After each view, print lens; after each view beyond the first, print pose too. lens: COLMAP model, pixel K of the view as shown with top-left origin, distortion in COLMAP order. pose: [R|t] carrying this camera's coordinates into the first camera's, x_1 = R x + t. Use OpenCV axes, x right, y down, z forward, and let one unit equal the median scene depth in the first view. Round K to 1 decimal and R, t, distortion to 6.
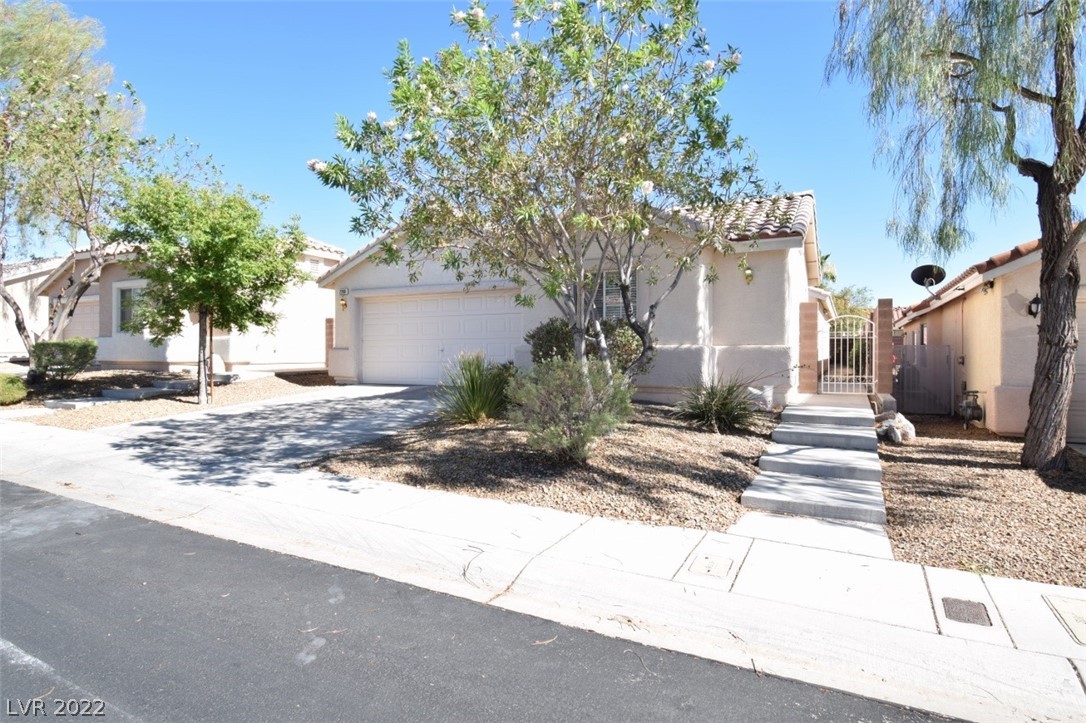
lens RADIAL K [[600.2, 0, 548.7], [0, 600.2, 357.8], [0, 0, 1]] dist [0.000230, -0.015239]
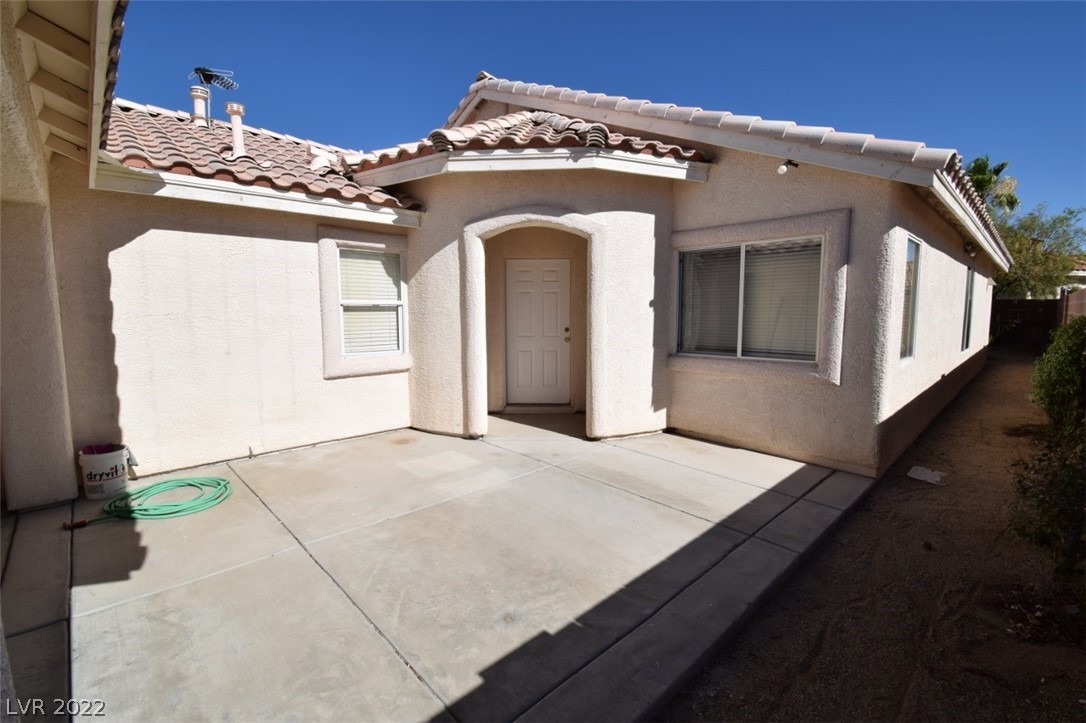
lens RADIAL K [[478.4, 0, 544.9], [0, 478.4, 358.8], [0, 0, 1]] dist [-0.016097, -0.001382]
pose [[0.942574, 0.027072, -0.332898, 0.636222], [0.004919, 0.995476, 0.094882, -0.073187], [0.333961, -0.091071, 0.938177, 1.271163]]
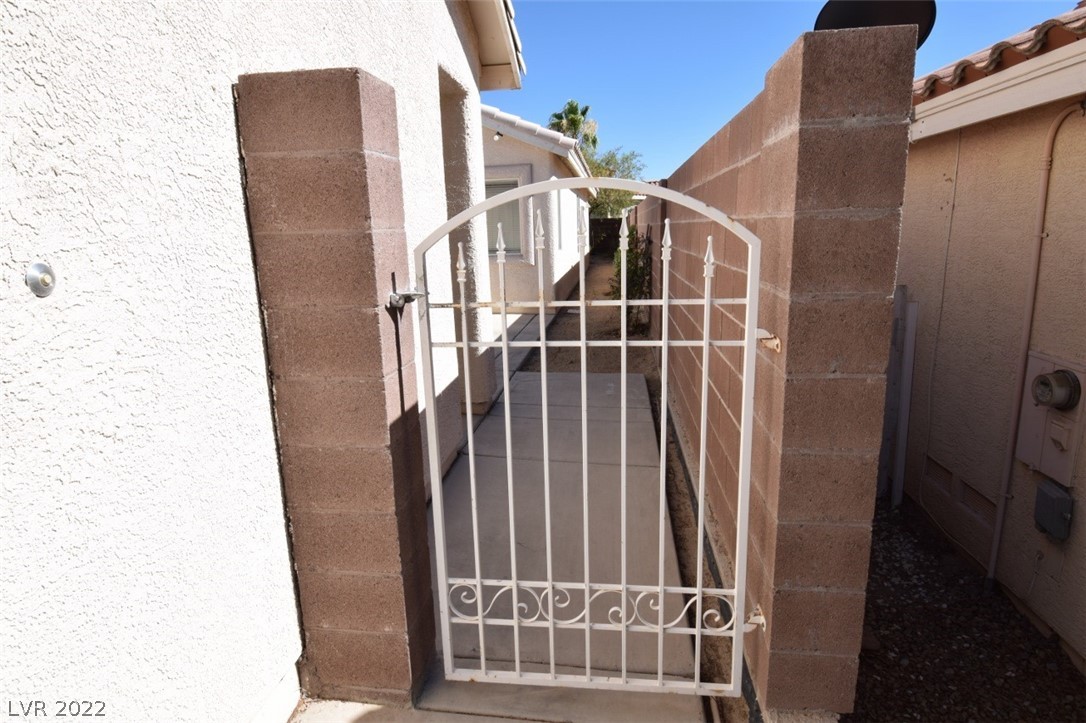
lens RADIAL K [[600.2, 0, 548.7], [0, 600.2, 357.8], [0, 0, 1]] dist [0.000230, -0.015239]
pose [[0.936744, -0.099056, 0.335705, 0.449862], [0.030543, 0.978593, 0.203526, -0.059896], [-0.348679, -0.180399, 0.919717, 0.884335]]
